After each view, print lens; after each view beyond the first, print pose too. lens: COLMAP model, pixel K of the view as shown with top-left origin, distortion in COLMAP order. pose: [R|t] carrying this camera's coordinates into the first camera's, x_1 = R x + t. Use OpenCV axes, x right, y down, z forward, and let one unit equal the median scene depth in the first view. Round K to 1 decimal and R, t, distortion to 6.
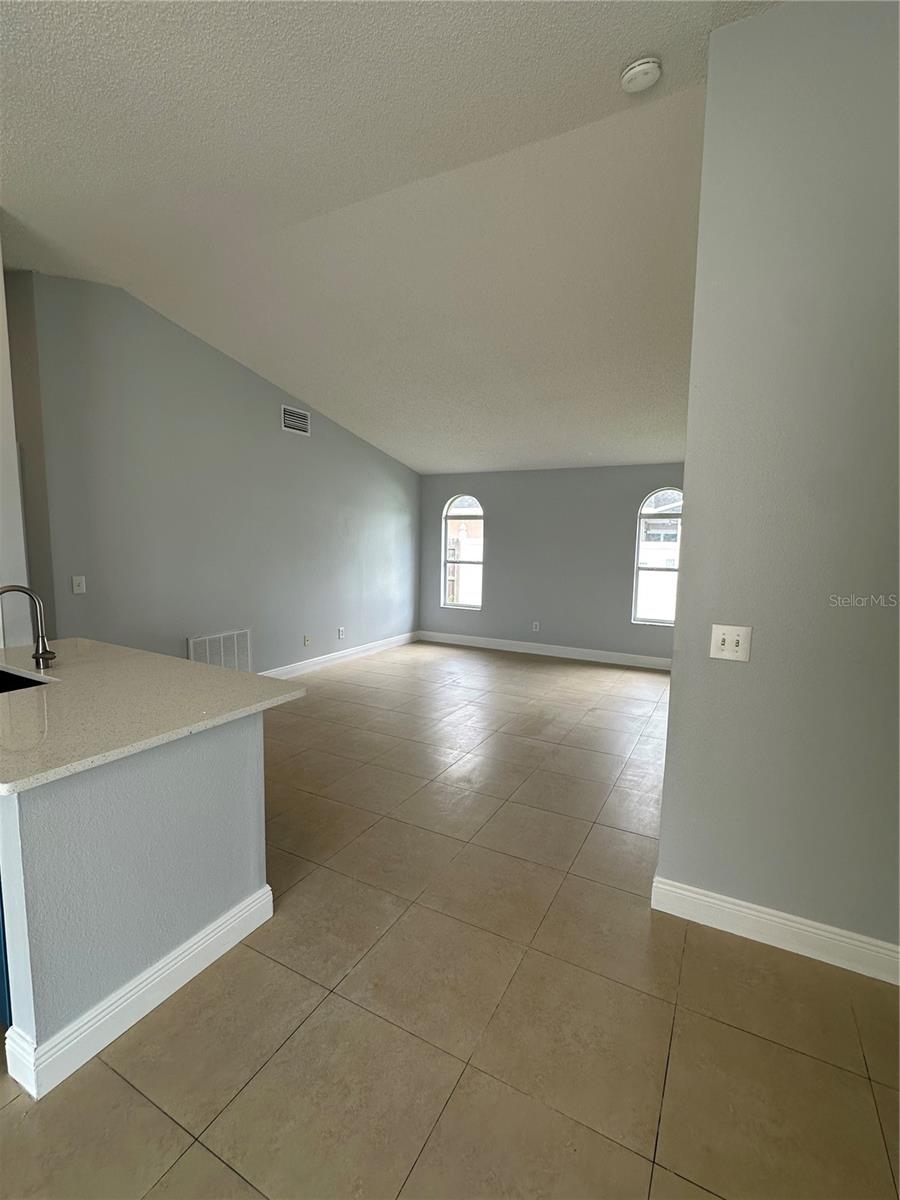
lens RADIAL K [[534.8, 0, 449.6], [0, 534.8, 601.8], [0, 0, 1]] dist [-0.003410, 0.000441]
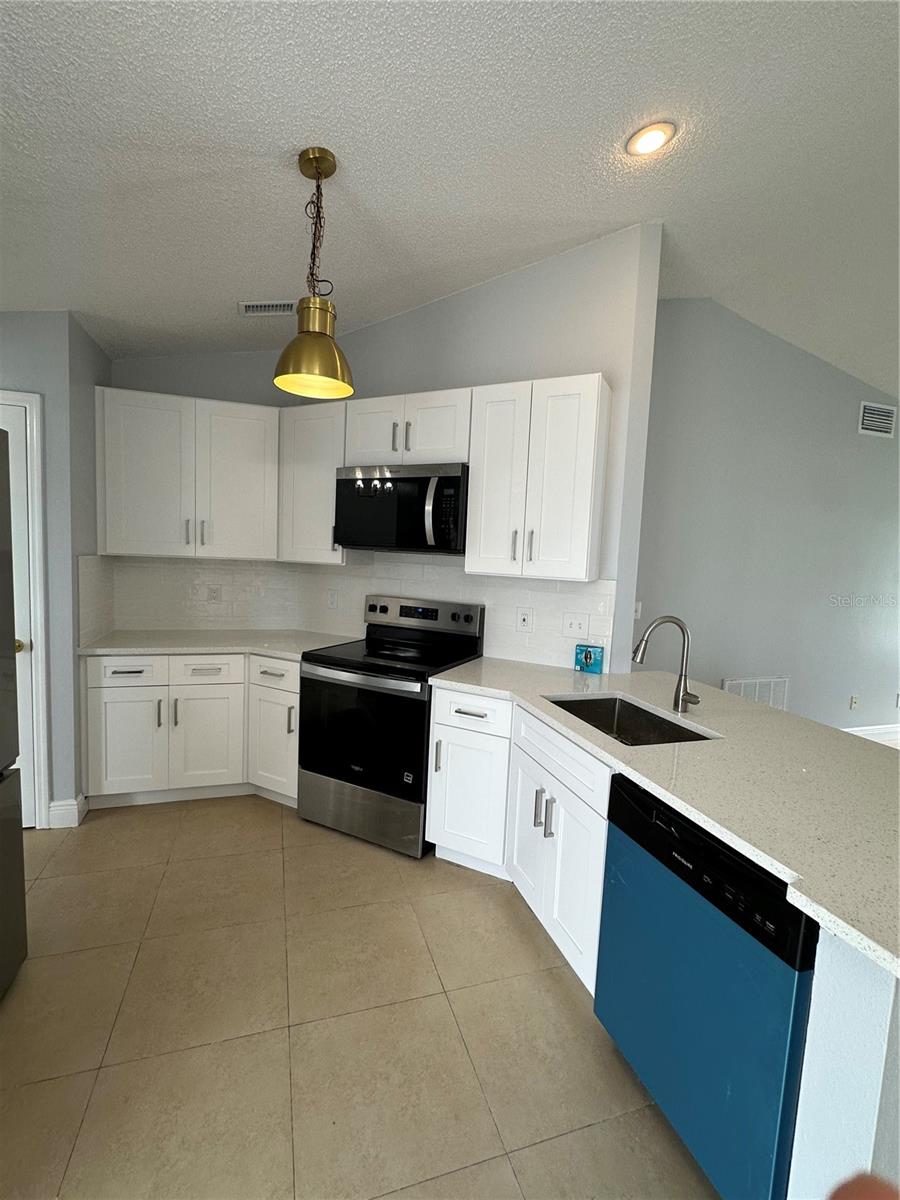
lens RADIAL K [[534.8, 0, 449.6], [0, 534.8, 601.8], [0, 0, 1]] dist [-0.003410, 0.000441]
pose [[0.729777, 0.081125, -0.678855, -0.196710], [-0.113628, 0.993517, -0.003423, -0.003496], [0.674177, 0.079635, 0.734264, 0.035961]]
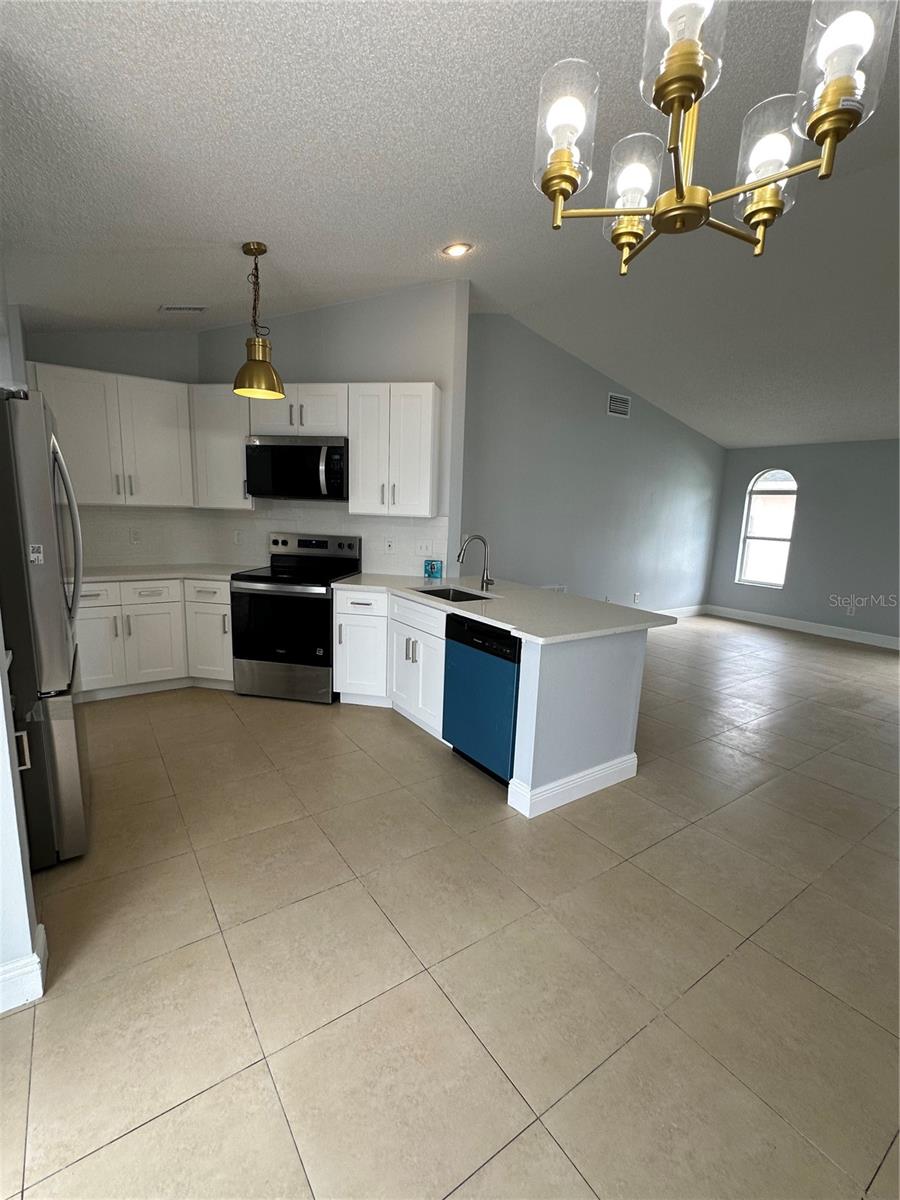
lens RADIAL K [[534.8, 0, 449.6], [0, 534.8, 601.8], [0, 0, 1]] dist [-0.003410, 0.000441]
pose [[0.894523, 0.094594, -0.436900, -0.076089], [-0.073840, 0.995196, 0.064289, 0.028784], [0.440882, -0.025247, 0.897210, -0.184052]]
